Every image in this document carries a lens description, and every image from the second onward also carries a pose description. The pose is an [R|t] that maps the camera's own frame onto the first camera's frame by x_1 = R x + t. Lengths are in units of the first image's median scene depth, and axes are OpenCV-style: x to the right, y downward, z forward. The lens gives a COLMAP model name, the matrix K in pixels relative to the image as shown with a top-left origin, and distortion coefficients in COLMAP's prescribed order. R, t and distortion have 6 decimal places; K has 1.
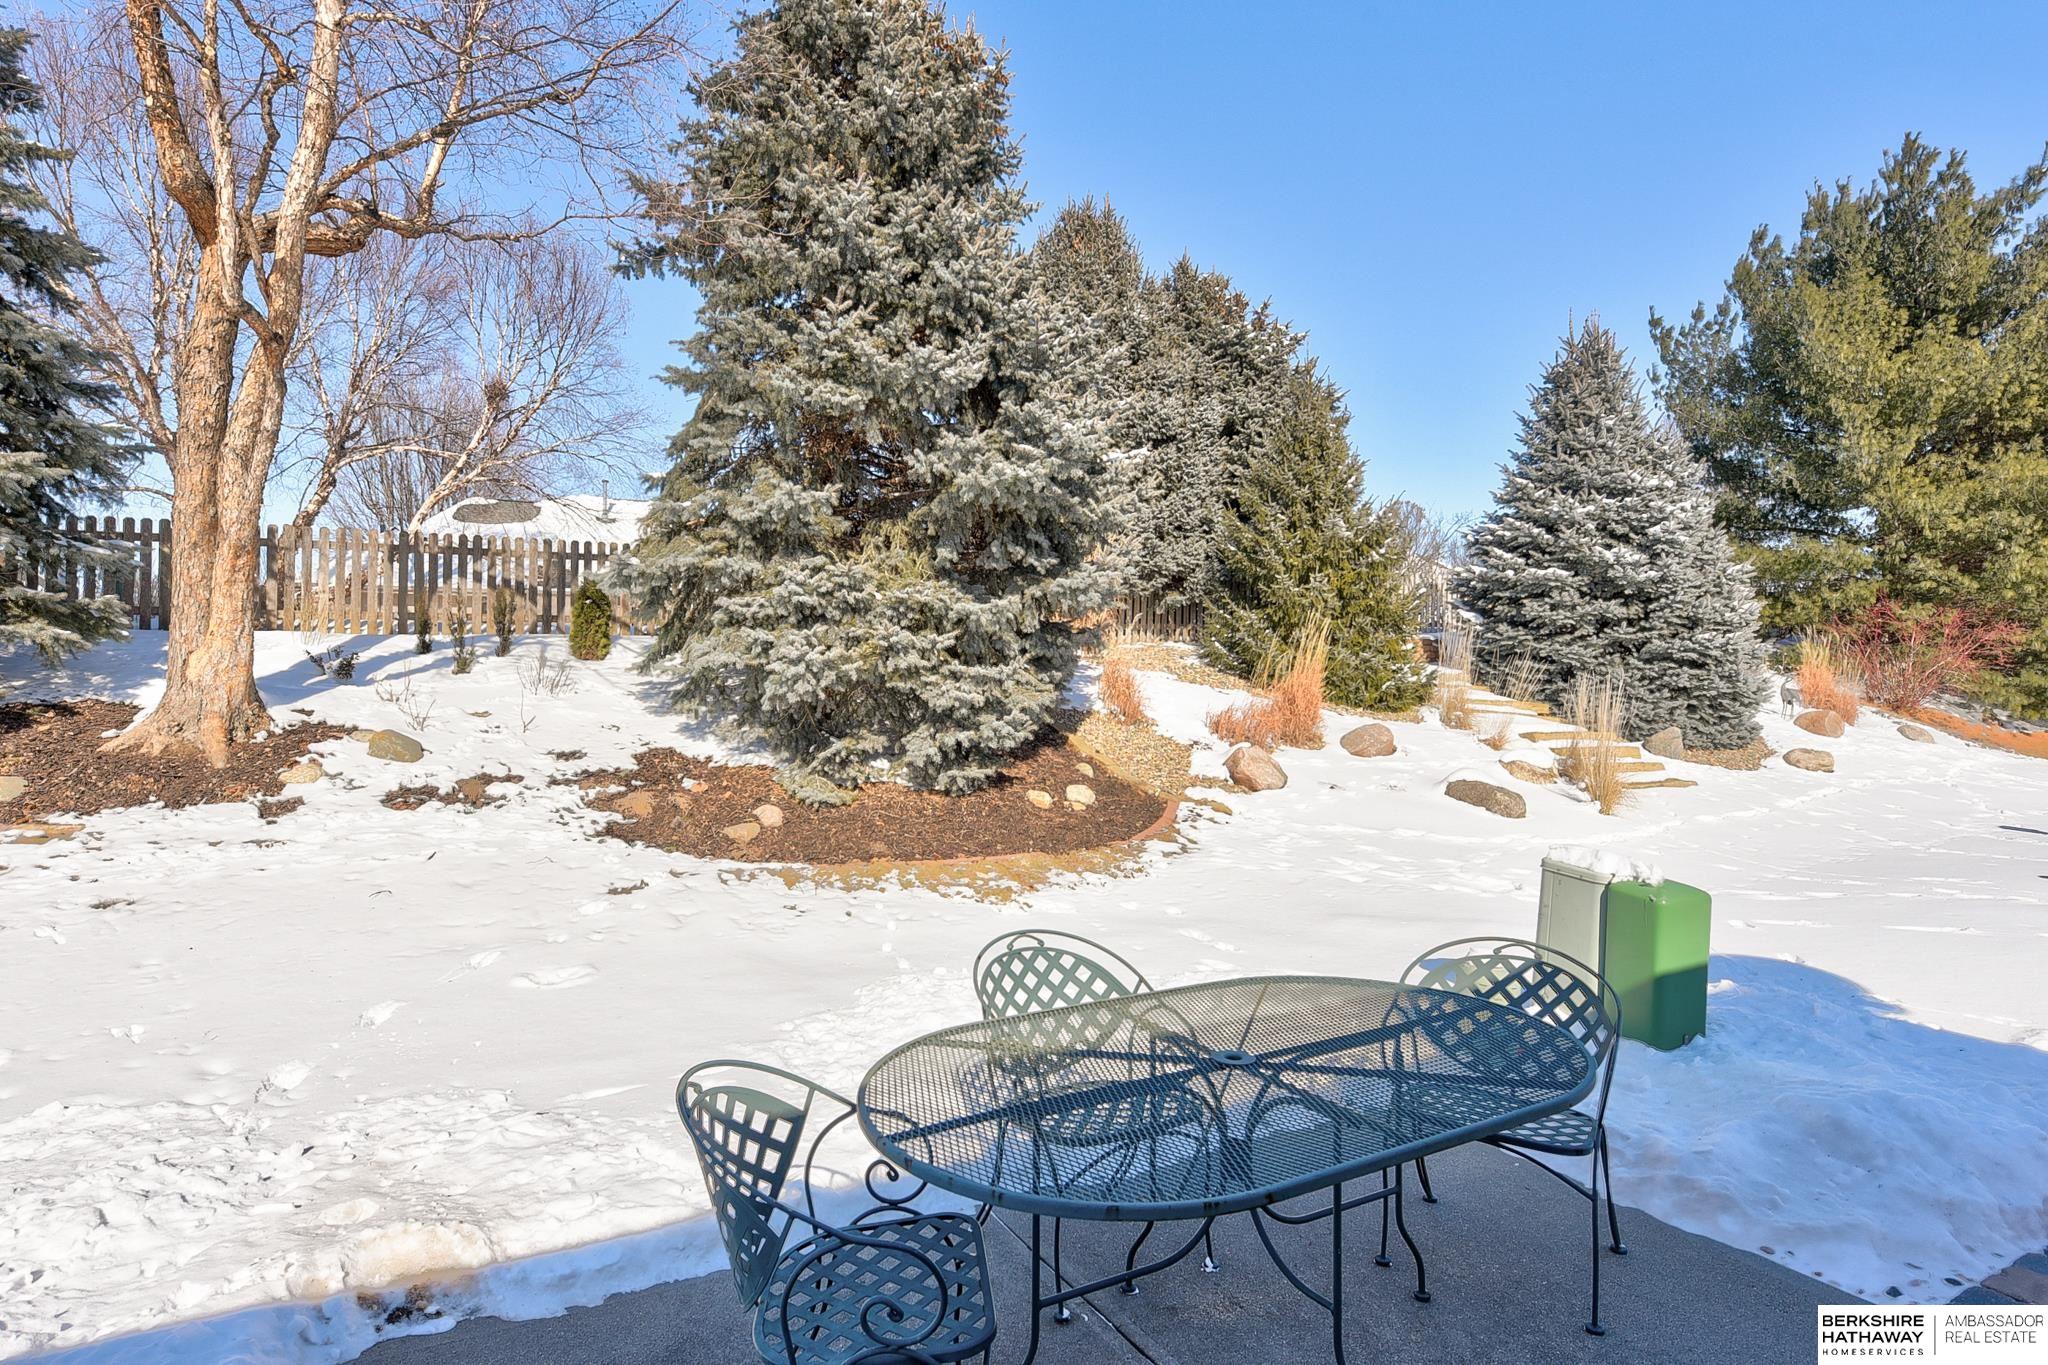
lens RADIAL K [[1052.9, 0, 954.0], [0, 1052.9, 642.2], [0, 0, 1]] dist [-0.005031, -0.001591]
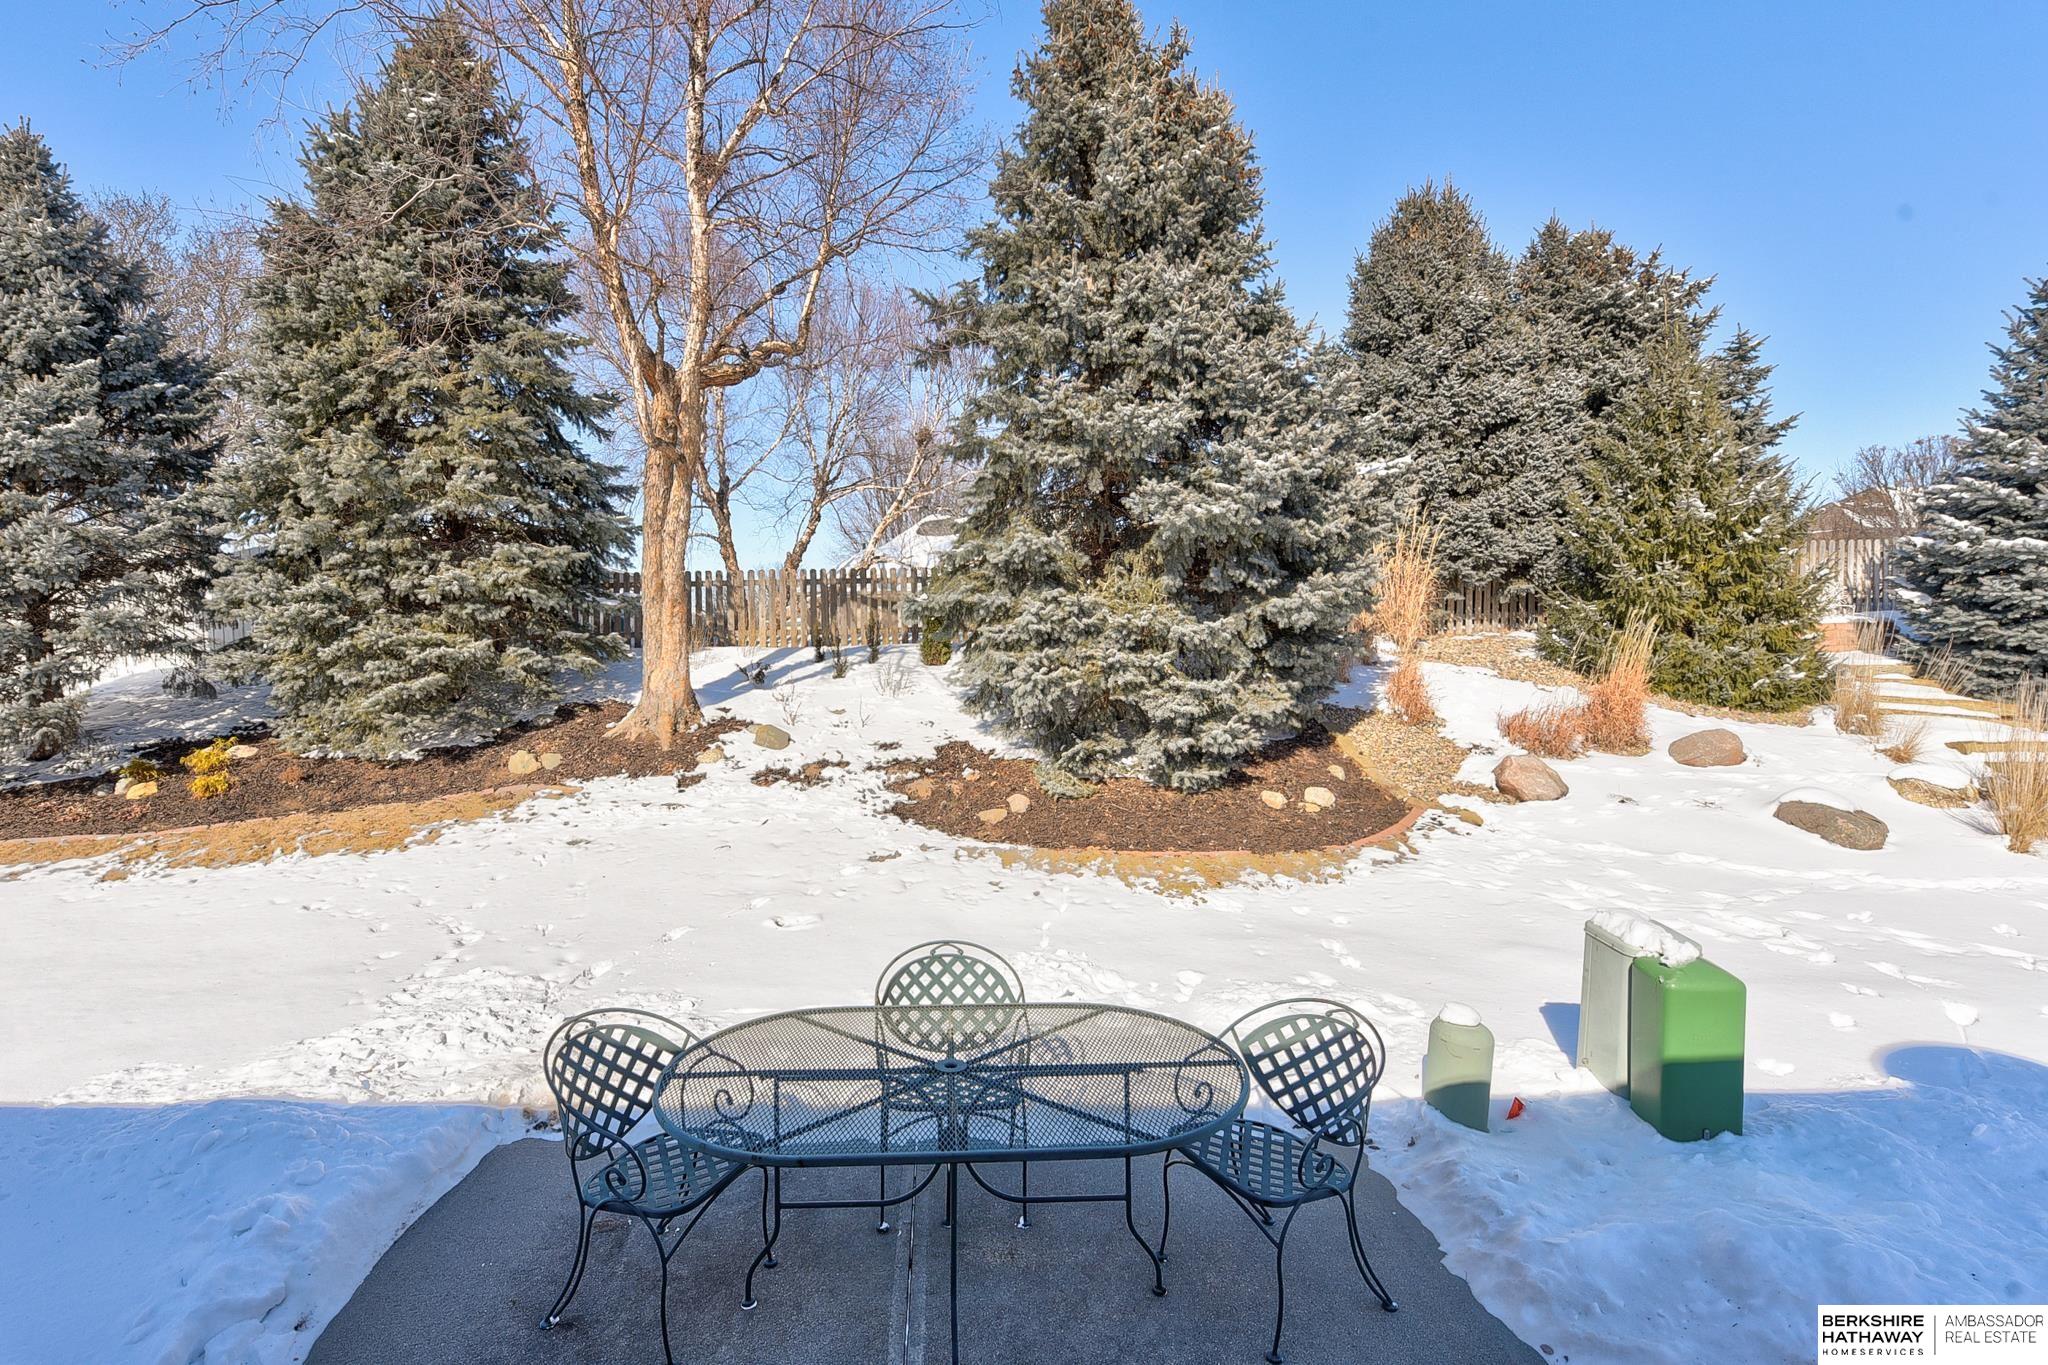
lens RADIAL K [[945.3, 0, 954.7], [0, 945.3, 642.3], [0, 0, 1]] dist [-0.003652, -0.008006]
pose [[0.898609, -0.013994, -0.438526, 0.224730], [0.027376, 0.999332, 0.024208, -0.047418], [0.437895, -0.033759, 0.898392, -0.015327]]
